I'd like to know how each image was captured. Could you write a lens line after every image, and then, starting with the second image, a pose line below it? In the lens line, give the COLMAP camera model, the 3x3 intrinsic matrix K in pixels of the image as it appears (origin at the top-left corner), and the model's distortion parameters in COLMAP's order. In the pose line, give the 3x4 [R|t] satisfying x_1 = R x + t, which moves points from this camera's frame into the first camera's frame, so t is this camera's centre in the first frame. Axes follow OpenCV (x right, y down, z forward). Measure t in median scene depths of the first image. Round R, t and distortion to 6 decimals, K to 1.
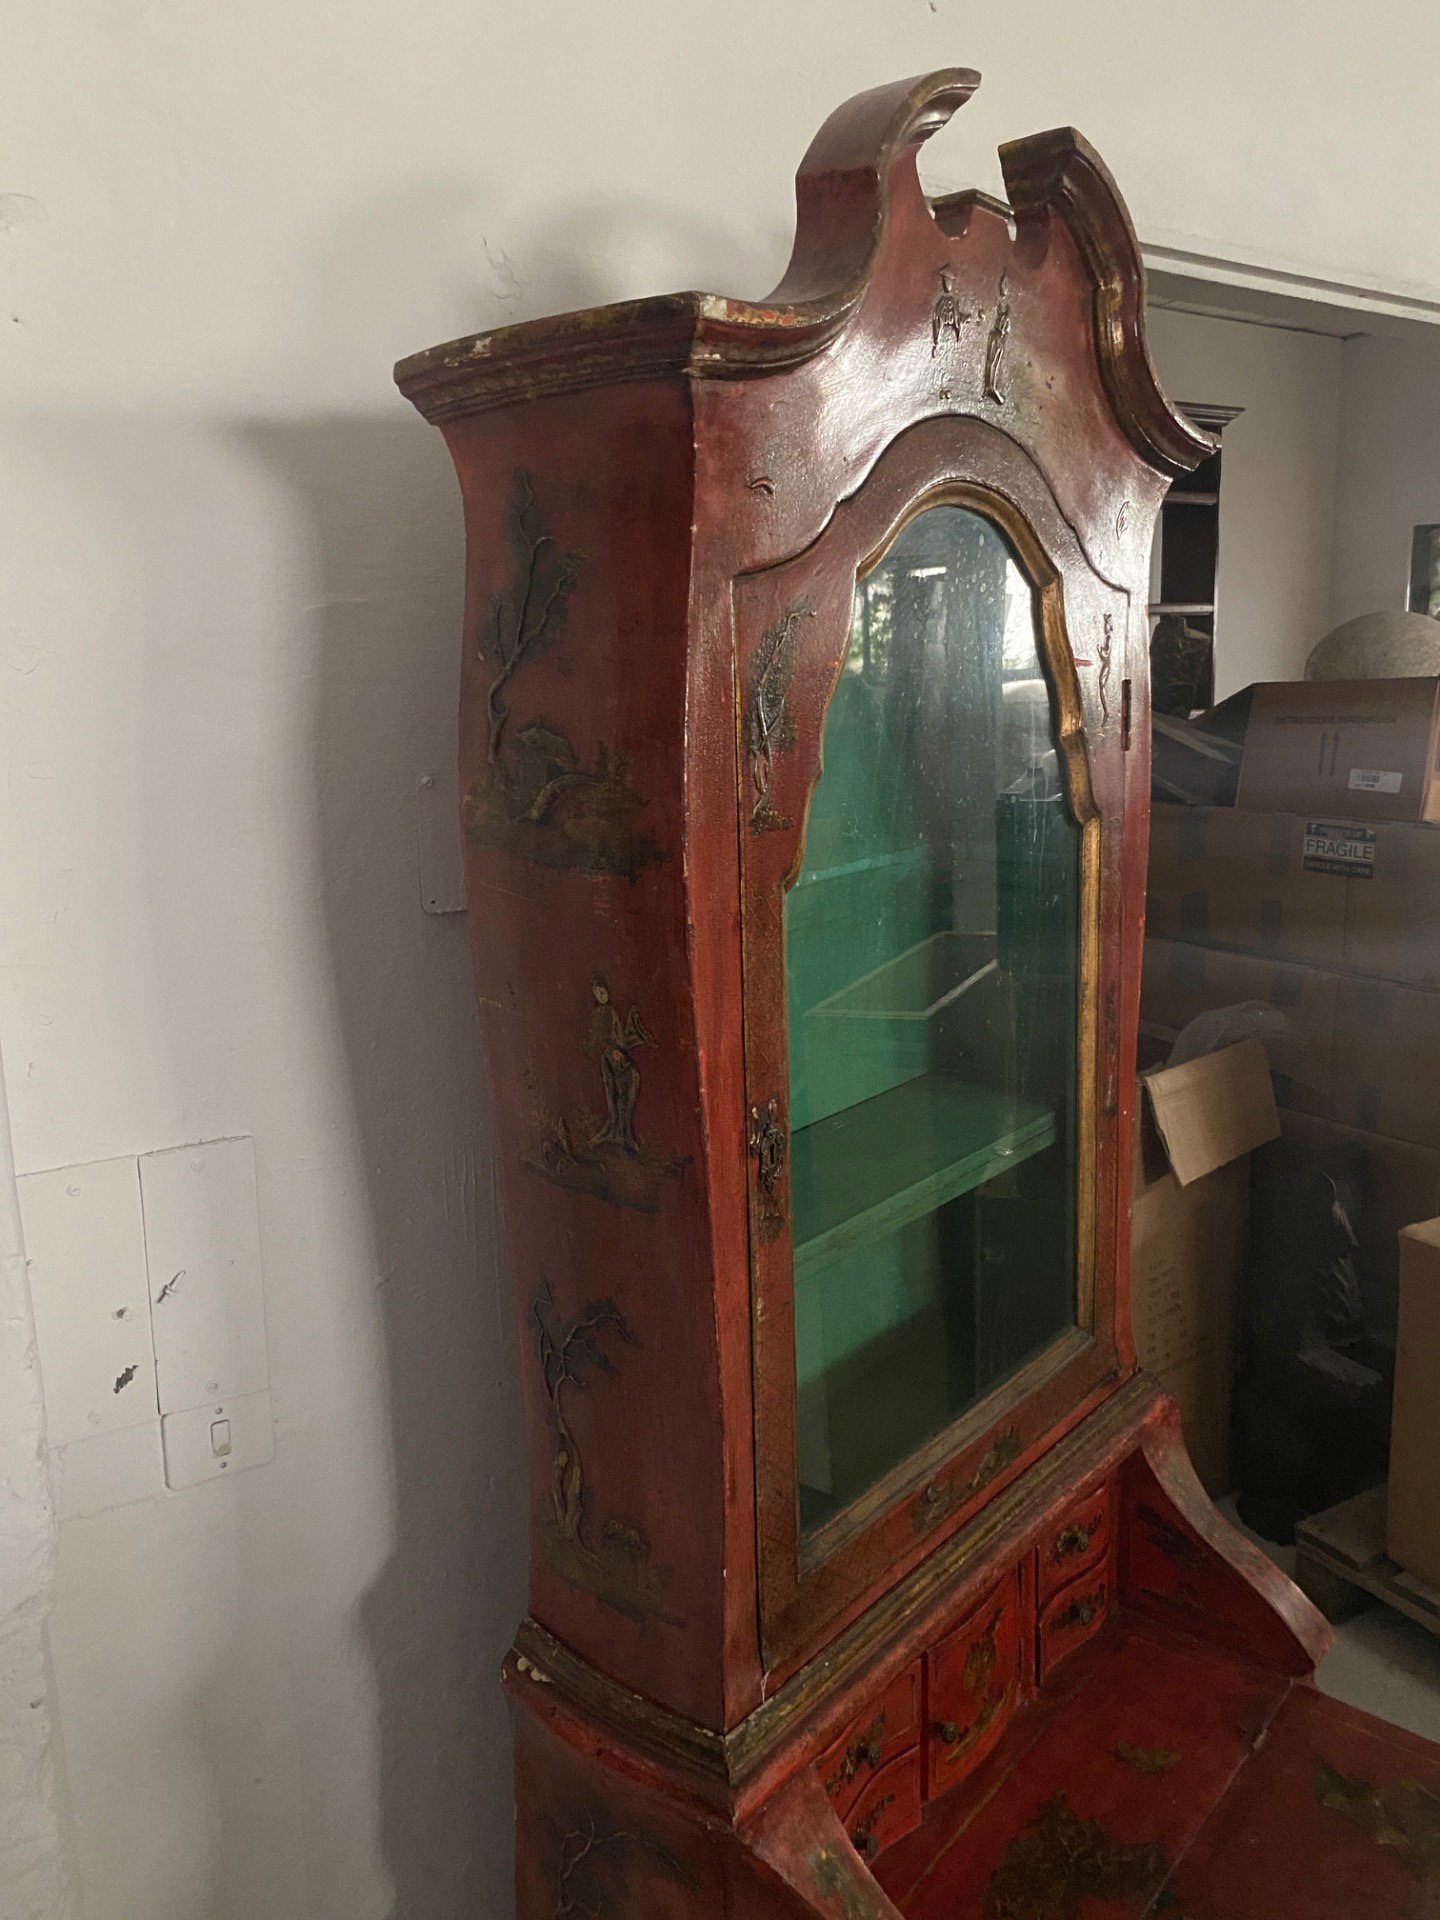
lens RADIAL K [[1467.9, 0, 718.0], [0, 1467.9, 965.8], [0, 0, 1]] dist [0.078097, -0.112254]
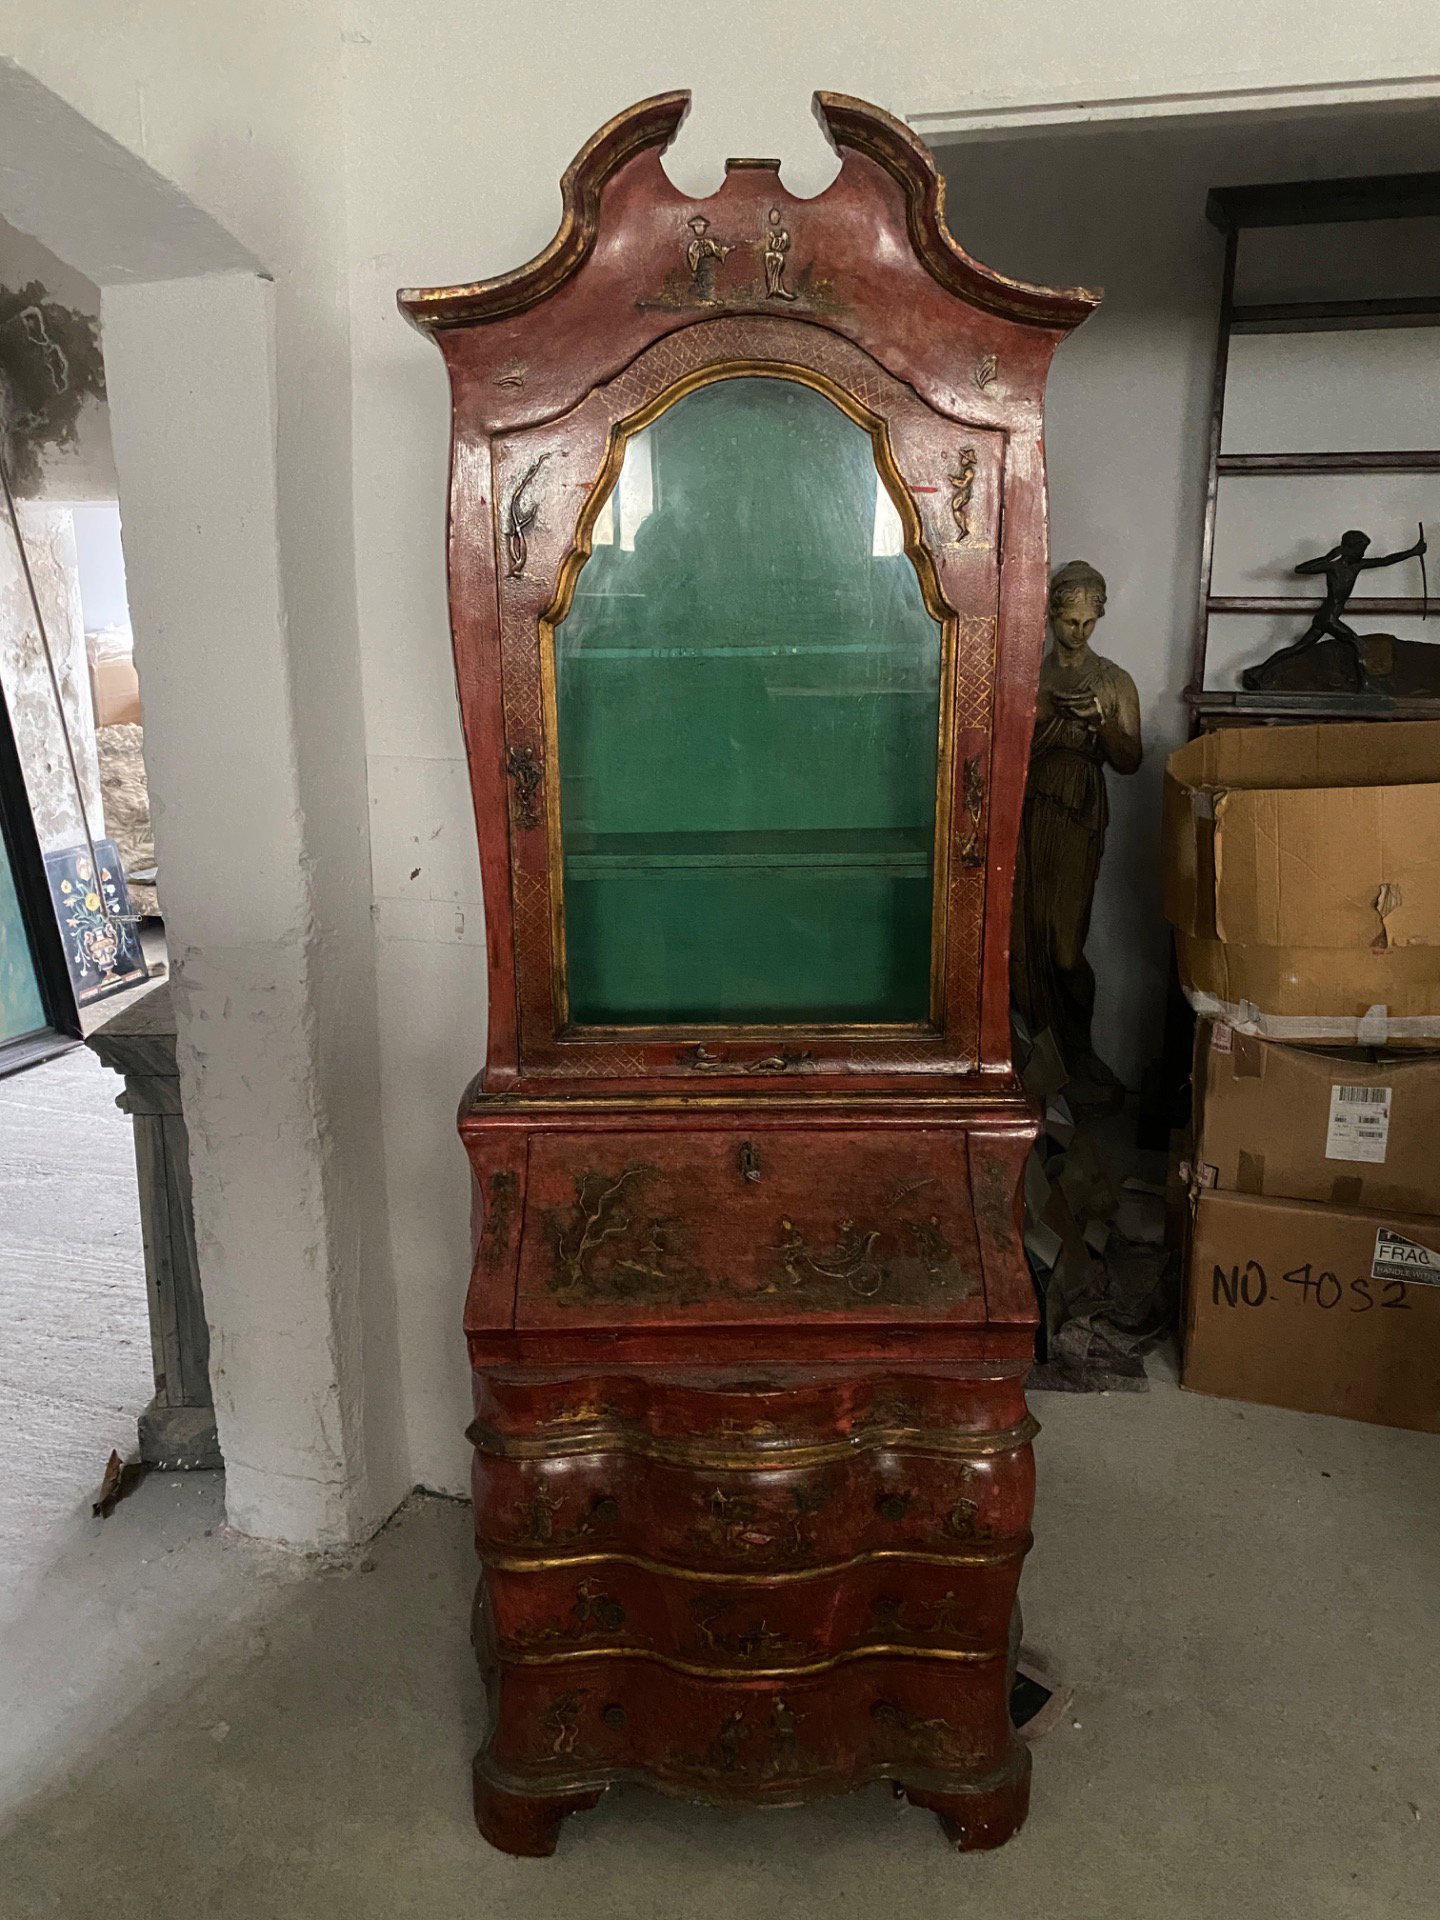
lens RADIAL K [[1481.1, 0, 724.4], [0, 1481.1, 951.3], [0, 0, 1]] dist [0.057364, -0.074811]
pose [[0.657762, 0.216691, -0.721383, 1.303087], [-0.160874, 0.976042, 0.146501, 0.030290], [0.735846, 0.019689, 0.676863, -0.005103]]
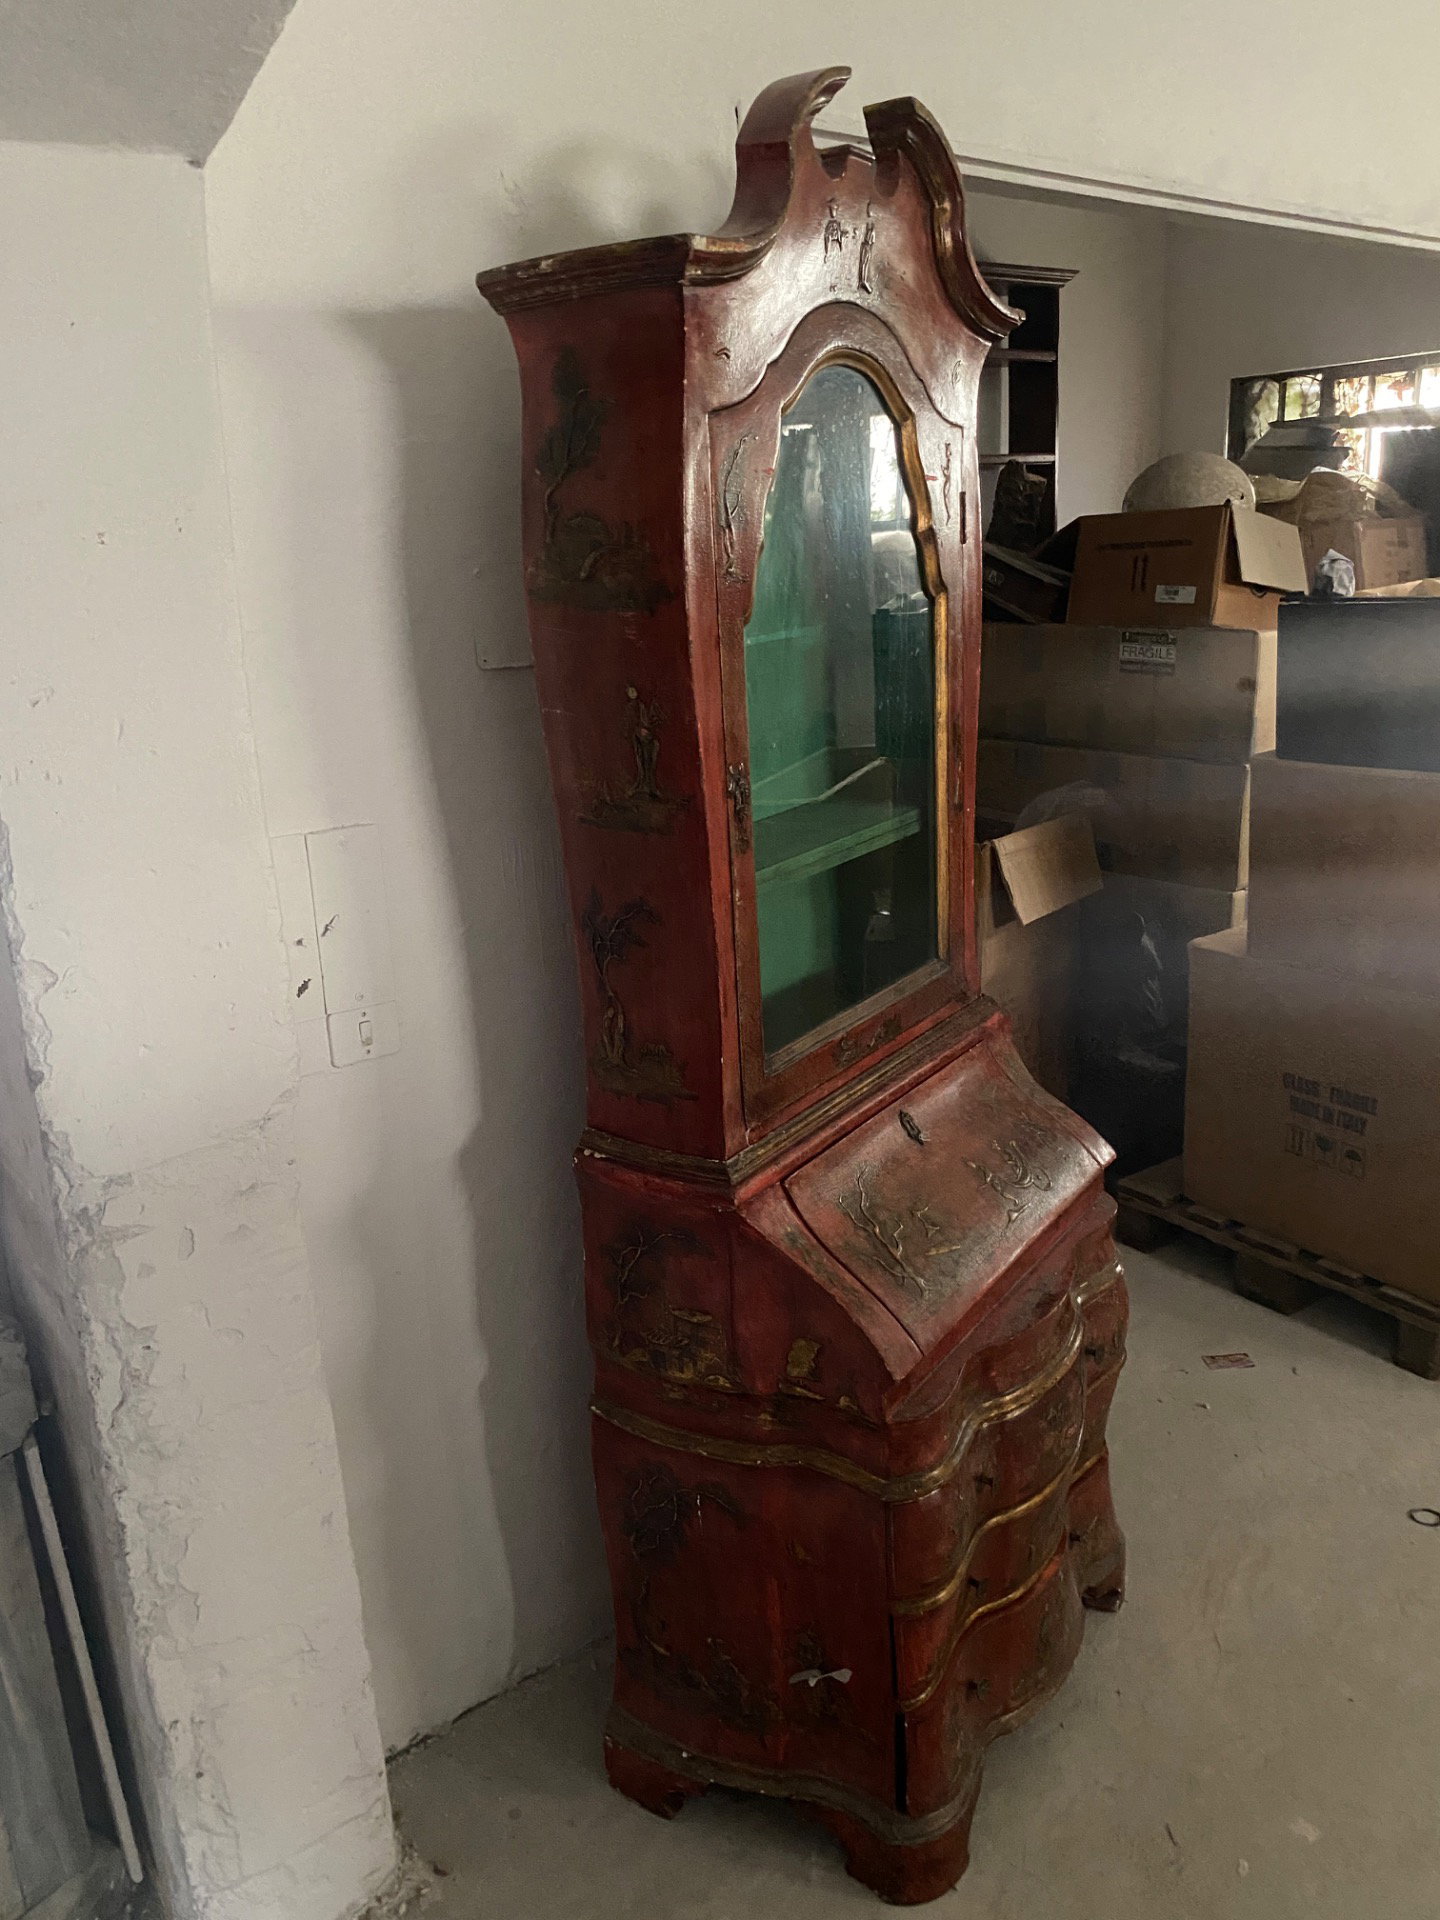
lens RADIAL K [[1452.7, 0, 720.8], [0, 1452.7, 969.8], [0, 0, 1]] dist [0.093110, -0.123621]
pose [[0.995606, -0.047479, 0.080715, -0.105128], [0.040282, 0.995256, 0.088564, 0.151329], [-0.084537, -0.084923, 0.992795, -0.488821]]
